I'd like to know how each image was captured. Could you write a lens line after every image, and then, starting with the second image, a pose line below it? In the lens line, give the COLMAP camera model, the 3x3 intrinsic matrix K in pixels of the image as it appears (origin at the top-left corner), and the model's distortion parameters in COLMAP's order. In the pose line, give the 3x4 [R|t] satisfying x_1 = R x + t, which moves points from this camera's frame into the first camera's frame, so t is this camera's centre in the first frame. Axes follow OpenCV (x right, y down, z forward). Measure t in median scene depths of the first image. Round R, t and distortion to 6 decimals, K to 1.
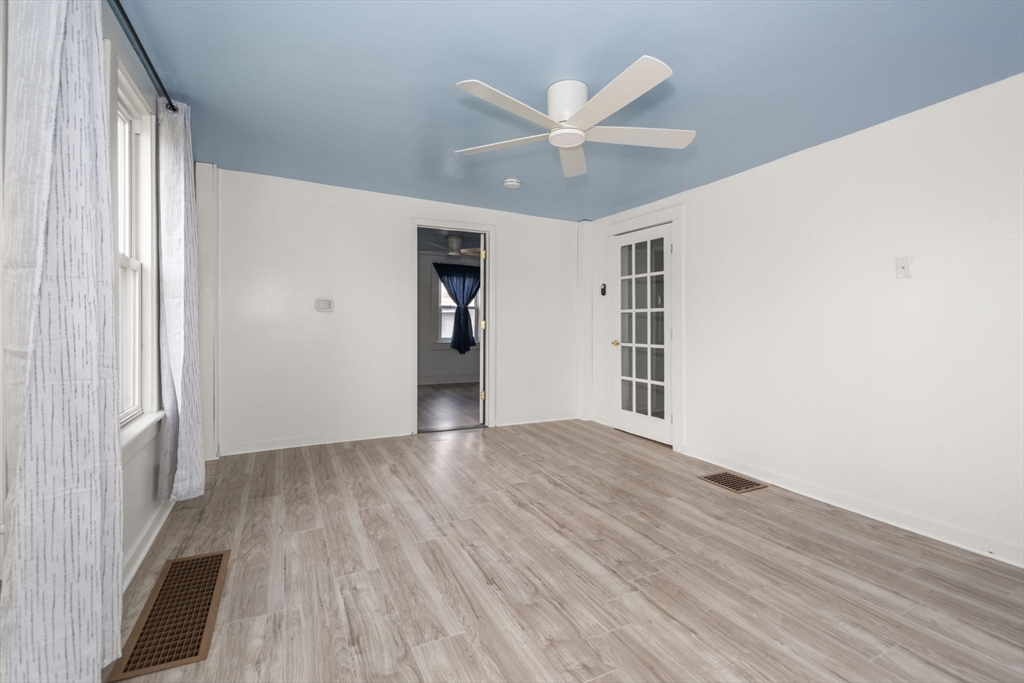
lens RADIAL K [[459.5, 0, 512.3], [0, 459.5, 318.8], [0, 0, 1]] dist [0.001488, -0.000440]
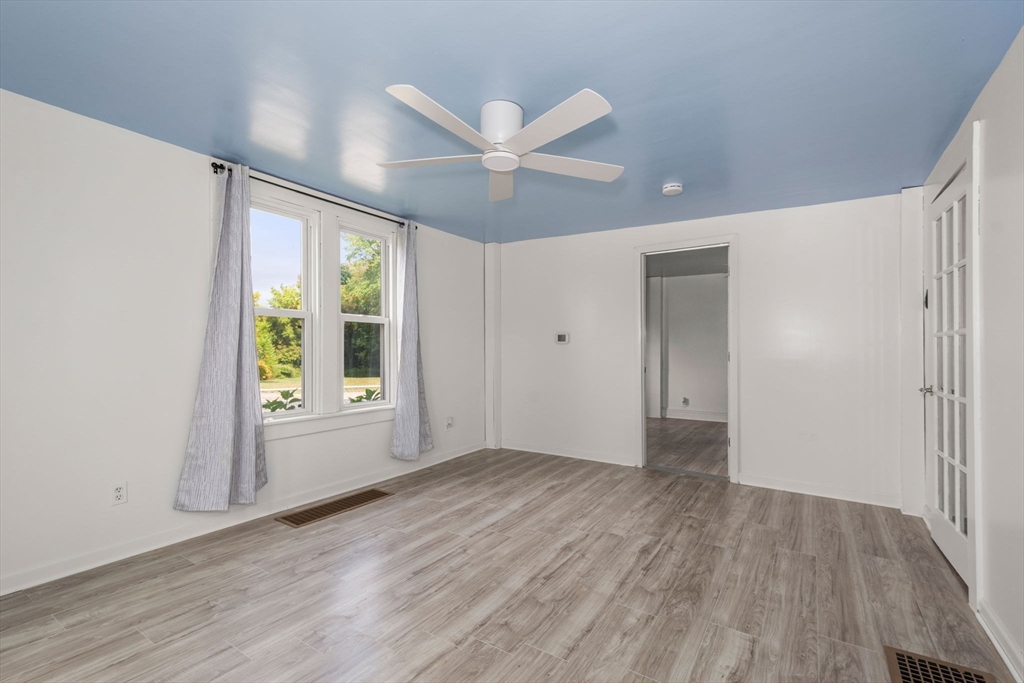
lens RADIAL K [[456.8, 0, 509.1], [0, 456.8, 336.2], [0, 0, 1]] dist [0.003126, -0.000289]
pose [[0.518622, -0.021507, -0.854733, 0.814075], [-0.004562, 0.999600, -0.027920, 0.004072], [0.854992, 0.018379, 0.518316, 0.445321]]
